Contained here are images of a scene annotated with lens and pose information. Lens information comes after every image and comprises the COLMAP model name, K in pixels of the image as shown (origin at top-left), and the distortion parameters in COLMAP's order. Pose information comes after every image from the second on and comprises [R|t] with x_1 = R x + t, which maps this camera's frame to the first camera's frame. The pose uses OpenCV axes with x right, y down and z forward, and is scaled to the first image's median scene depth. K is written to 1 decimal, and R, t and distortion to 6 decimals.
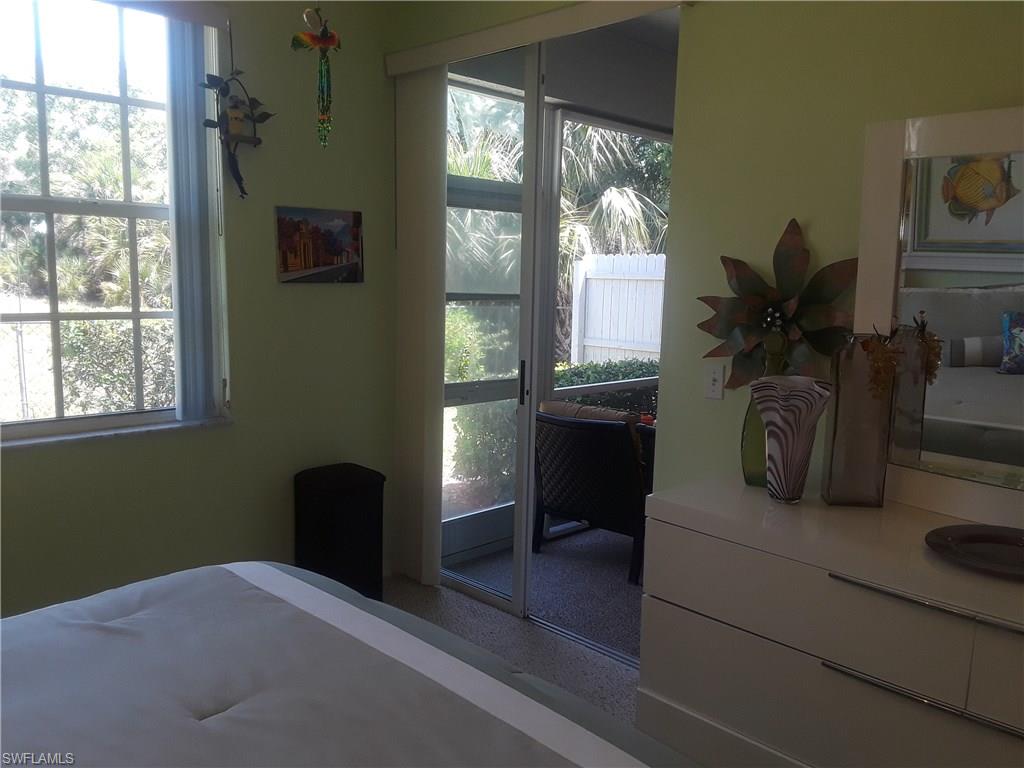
lens RADIAL K [[841.3, 0, 515.6], [0, 841.3, 387.2], [0, 0, 1]] dist [0.106246, -0.167993]
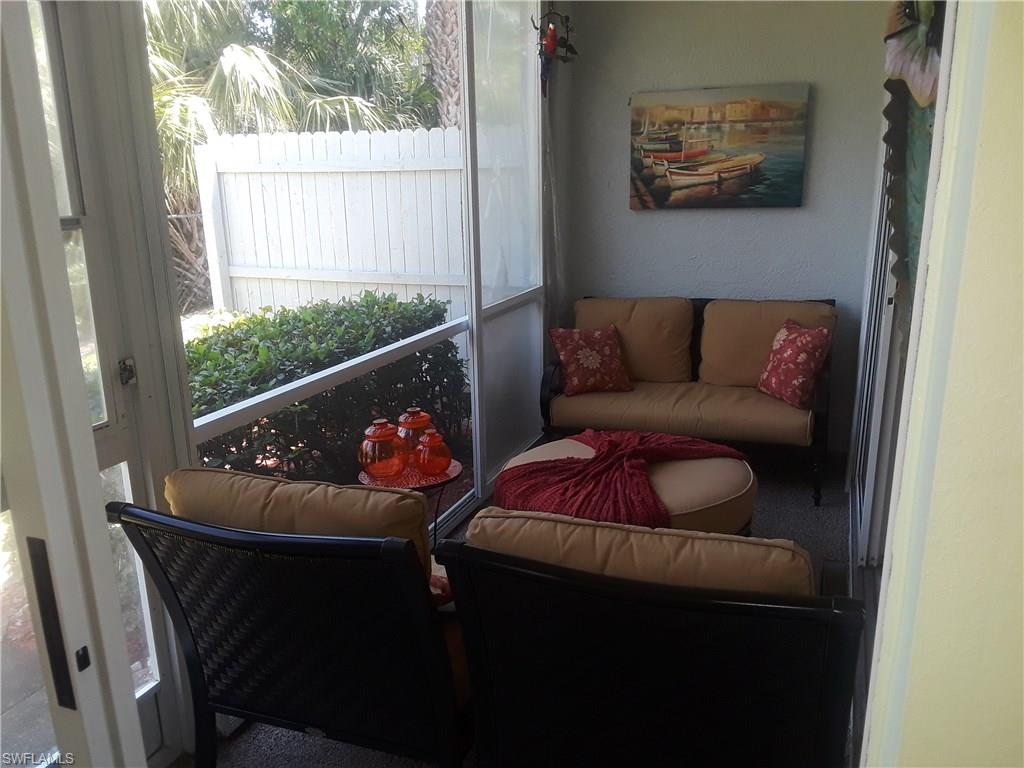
lens RADIAL K [[841.3, 0, 528.6], [0, 841.3, 402.6], [0, 0, 1]] dist [0.106246, -0.167993]
pose [[0.908239, -0.145942, 0.392176, 0.012383], [0.091461, 0.983784, 0.154287, -0.025109], [-0.408334, -0.104261, 0.906859, 0.207676]]
